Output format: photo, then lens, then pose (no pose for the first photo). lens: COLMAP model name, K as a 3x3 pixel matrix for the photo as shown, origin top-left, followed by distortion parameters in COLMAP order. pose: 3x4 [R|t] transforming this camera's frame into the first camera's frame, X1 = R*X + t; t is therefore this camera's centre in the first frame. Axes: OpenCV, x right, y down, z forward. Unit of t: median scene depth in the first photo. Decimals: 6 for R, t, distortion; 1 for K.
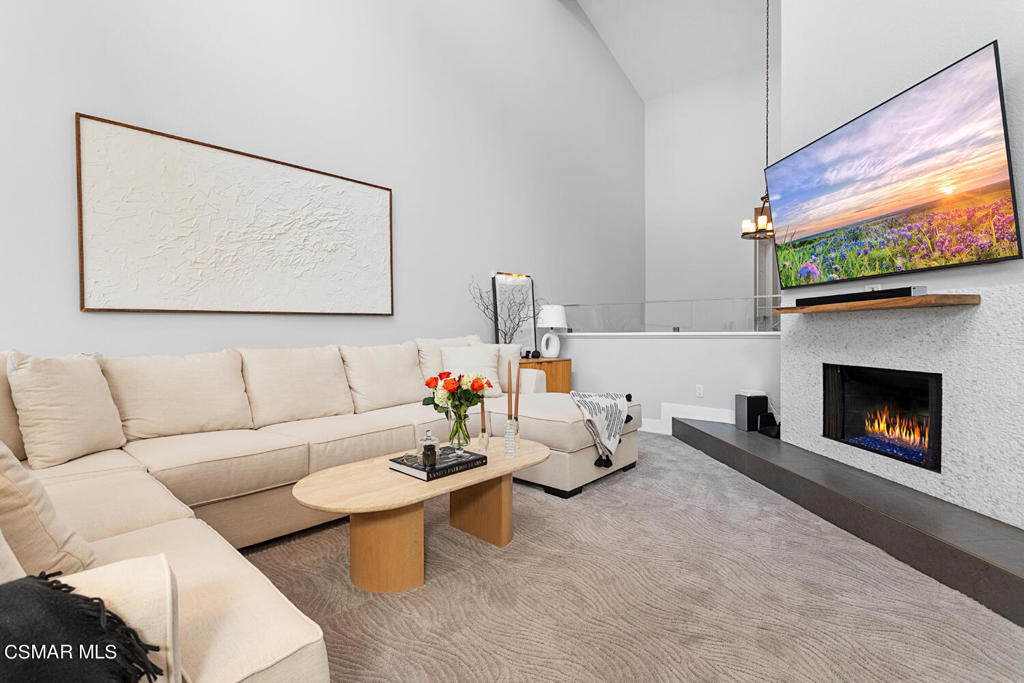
lens RADIAL K [[484.2, 0, 508.8], [0, 484.2, 331.8], [0, 0, 1]] dist [0.013540, -0.000621]
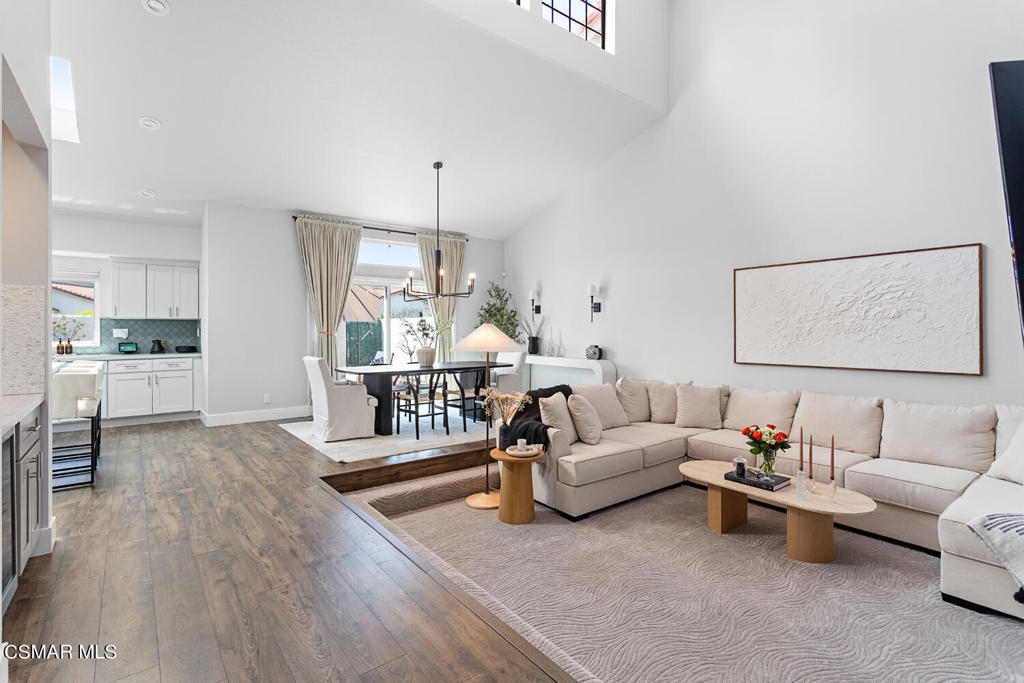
lens RADIAL K [[484.2, 0, 508.8], [0, 484.2, 331.8], [0, 0, 1]] dist [0.013540, -0.000621]
pose [[-0.146514, 0.010263, -0.989155, 1.055709], [-0.005191, 0.999924, 0.011144, -0.157327], [0.989195, 0.006768, -0.146449, 0.282282]]
